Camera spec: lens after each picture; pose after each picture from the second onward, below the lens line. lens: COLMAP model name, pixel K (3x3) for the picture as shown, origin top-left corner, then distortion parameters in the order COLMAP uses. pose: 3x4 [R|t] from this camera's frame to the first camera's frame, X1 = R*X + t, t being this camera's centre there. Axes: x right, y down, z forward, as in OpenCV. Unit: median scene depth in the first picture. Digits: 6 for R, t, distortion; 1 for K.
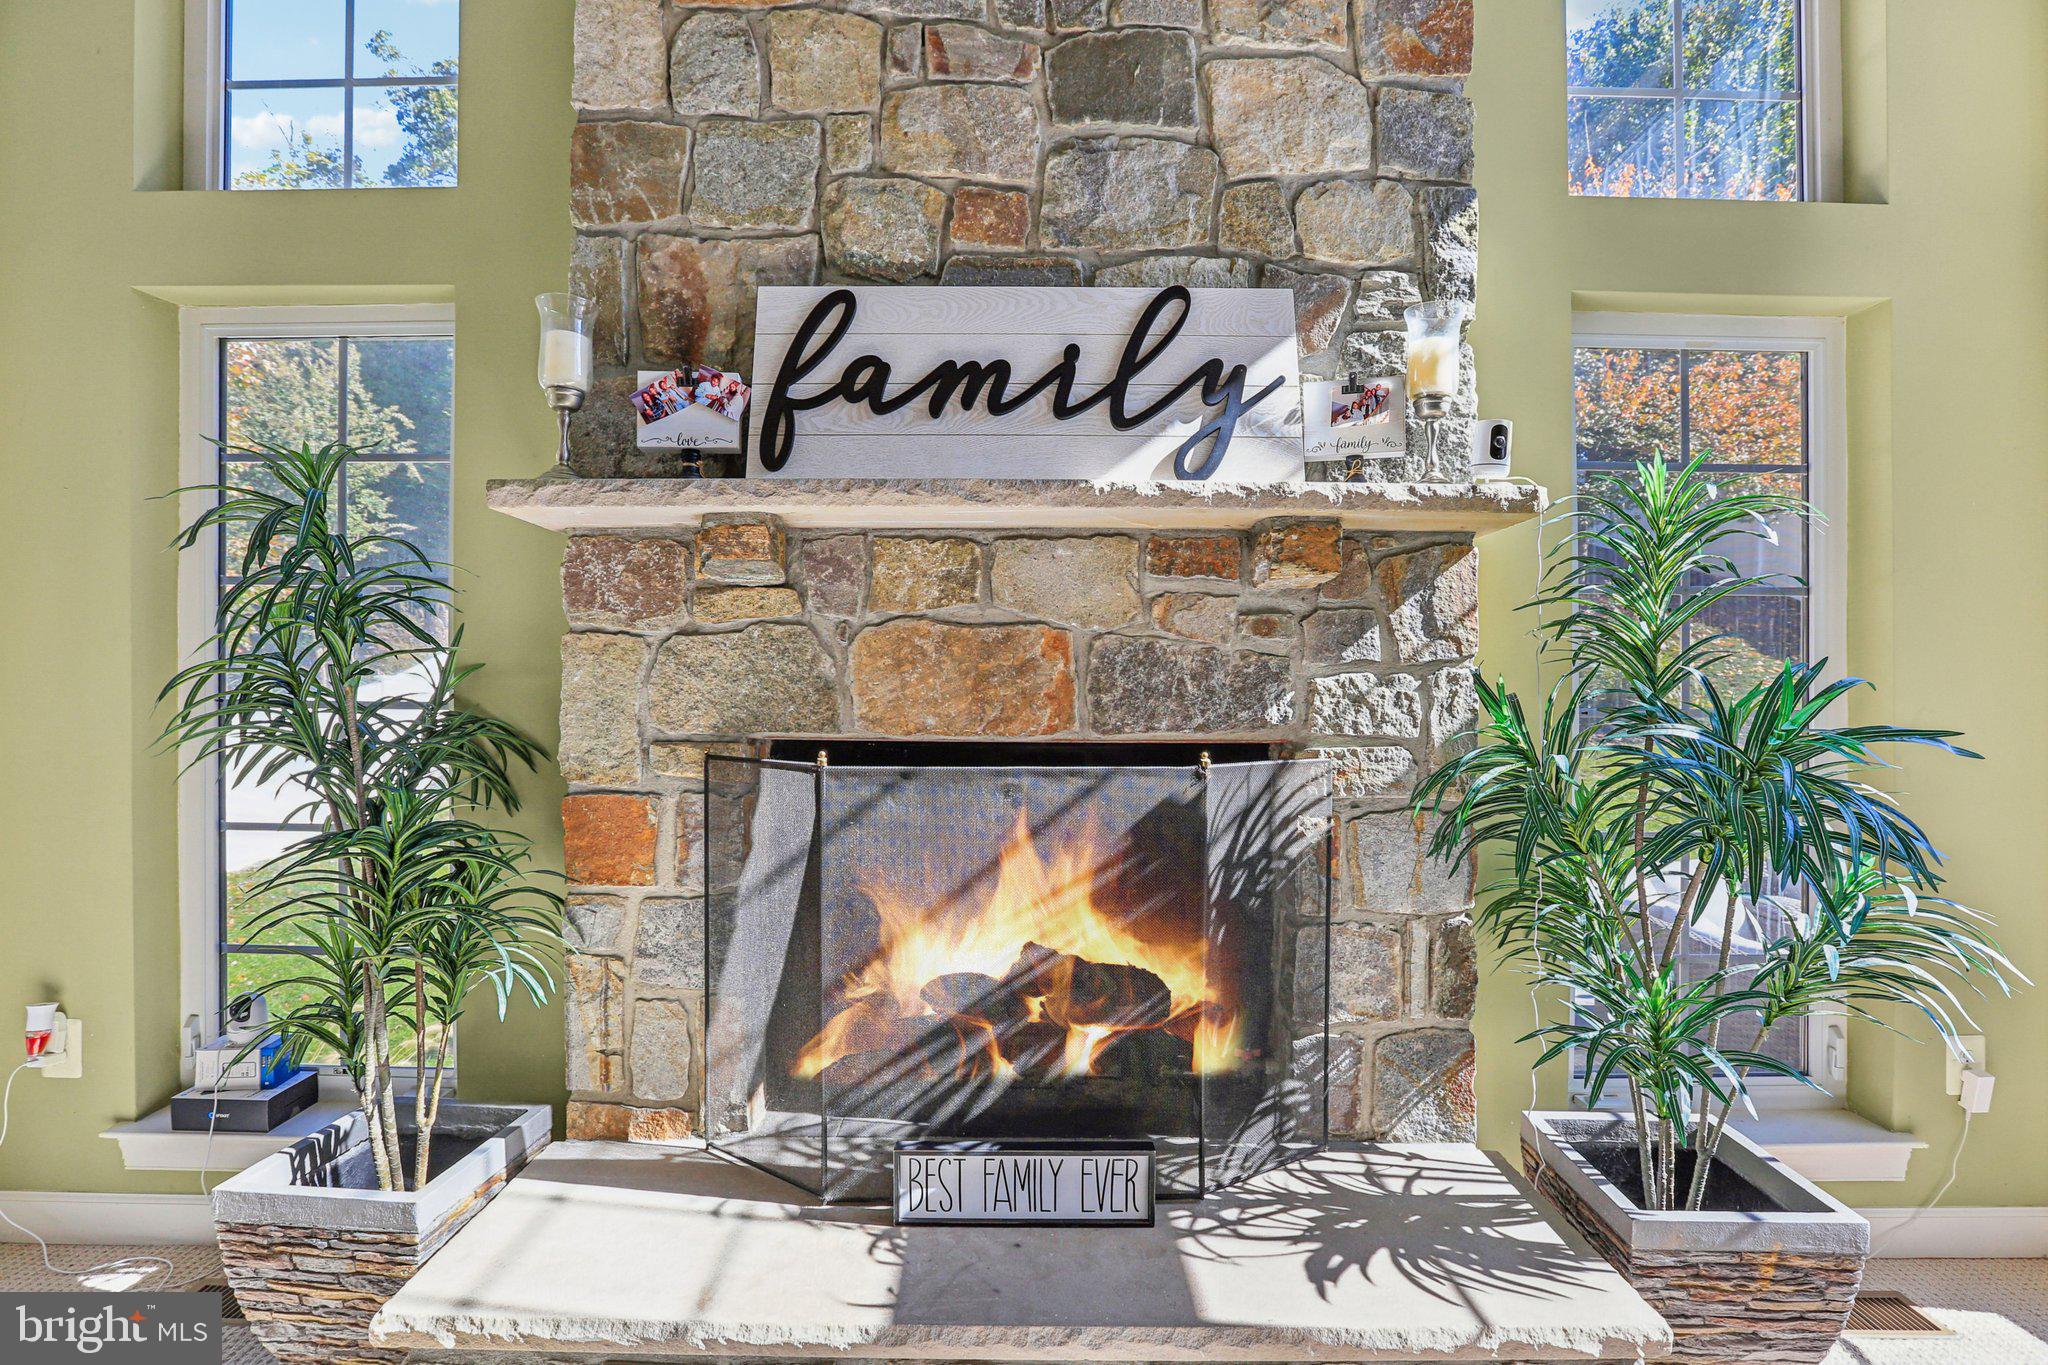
lens RADIAL K [[899.6, 0, 984.0], [0, 899.6, 679.2], [0, 0, 1]] dist [-0.014999, 0.000253]
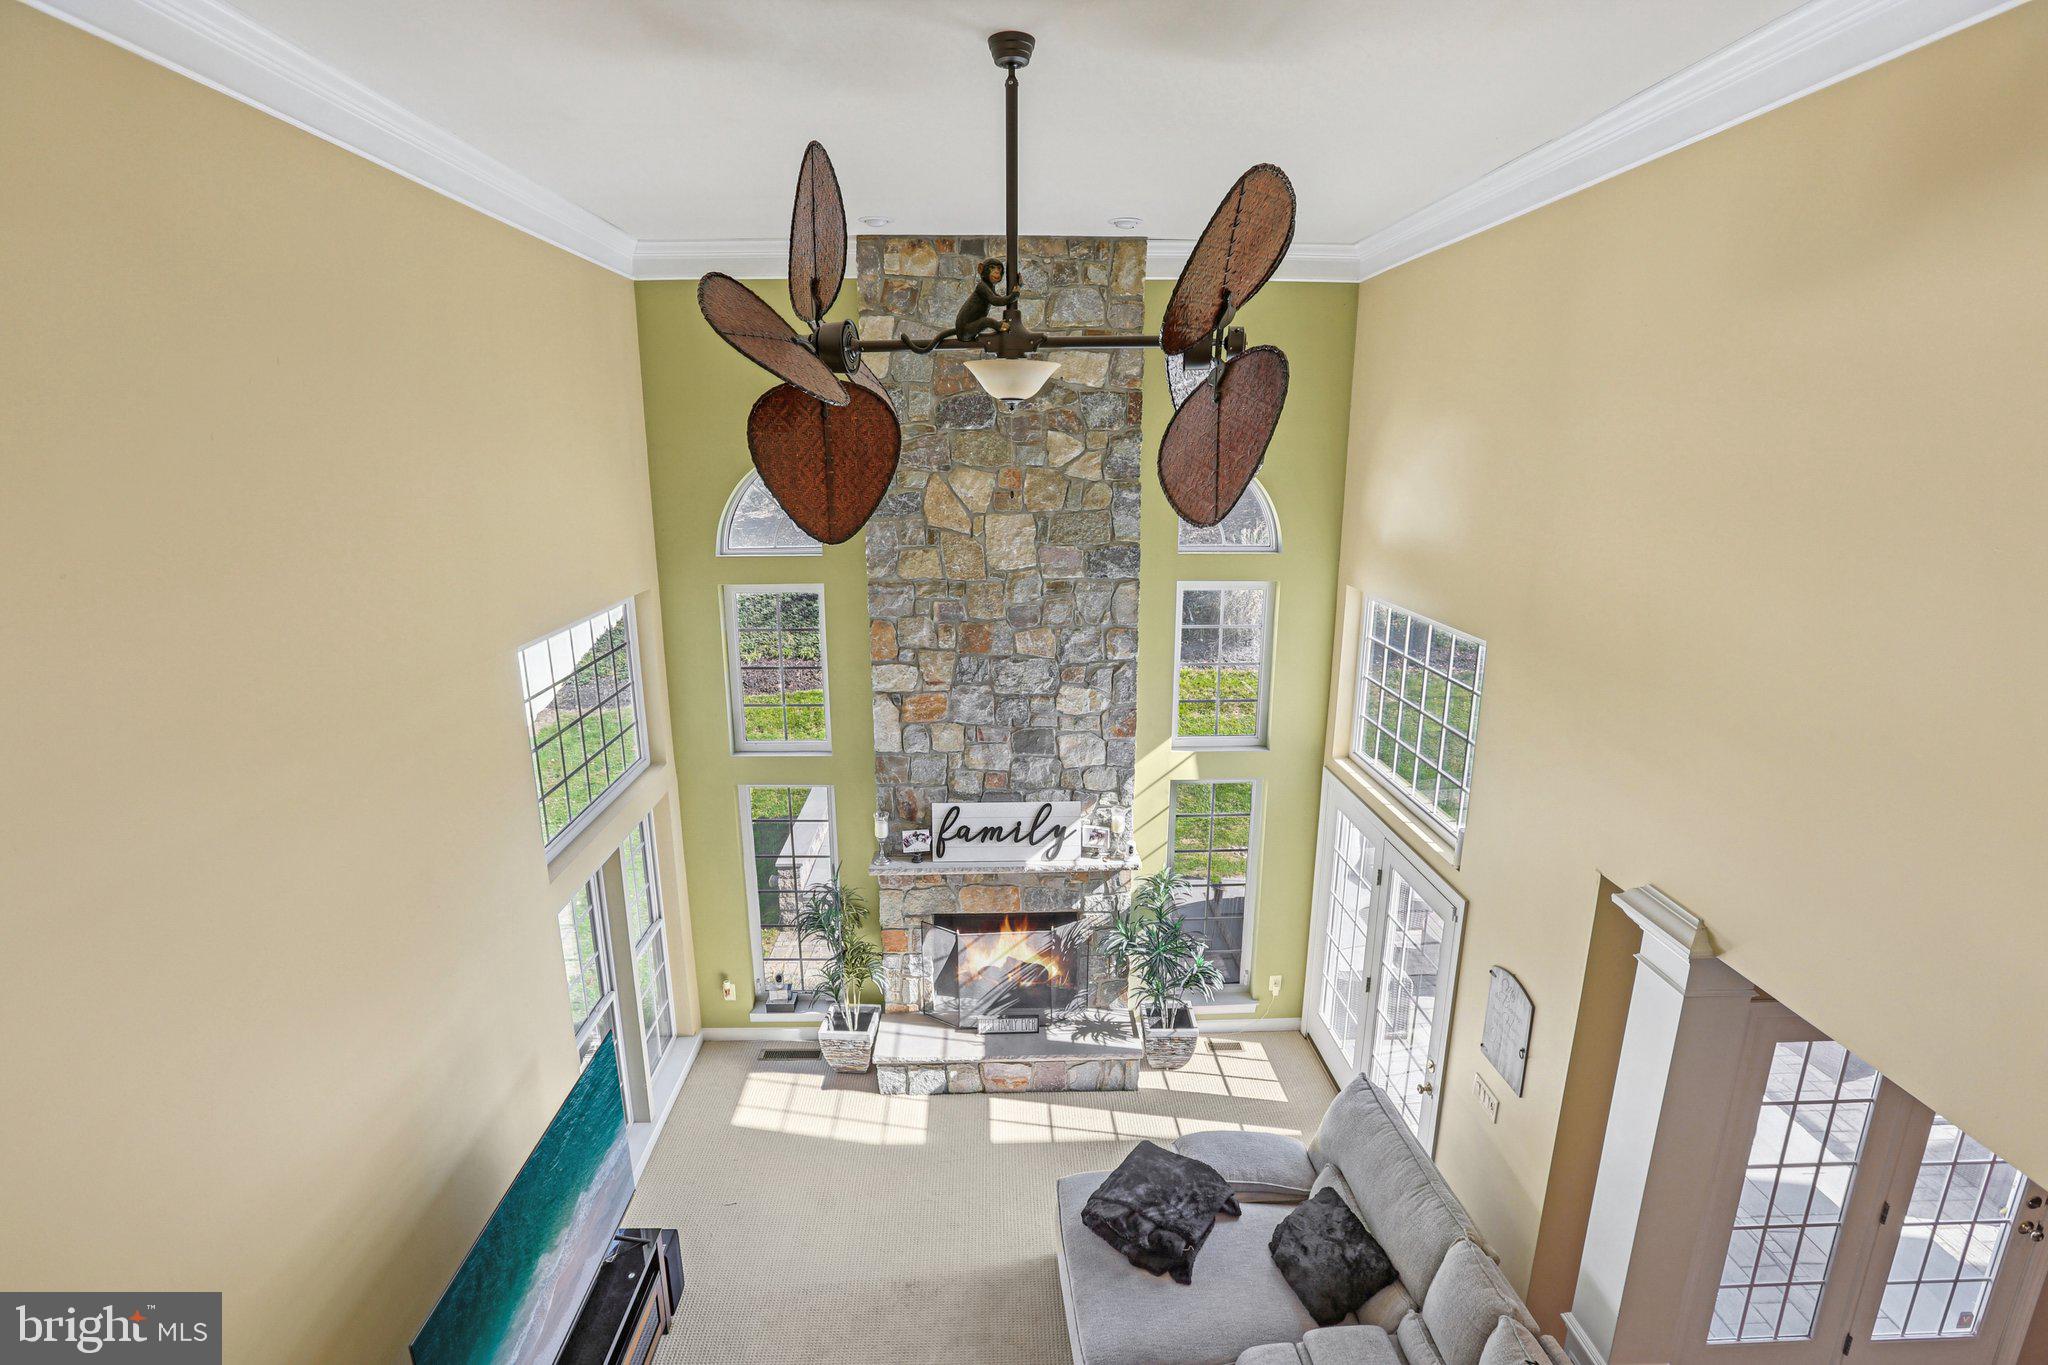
lens RADIAL K [[963.3, 0, 1017.9], [0, 963.3, 679.3], [0, 0, 1]] dist [-0.019623, 0.001191]
pose [[0.999421, -0.017124, 0.029400, -0.013014], [0.008984, 0.966259, 0.257416, -1.886236], [-0.032817, -0.257003, 0.965853, -2.571269]]
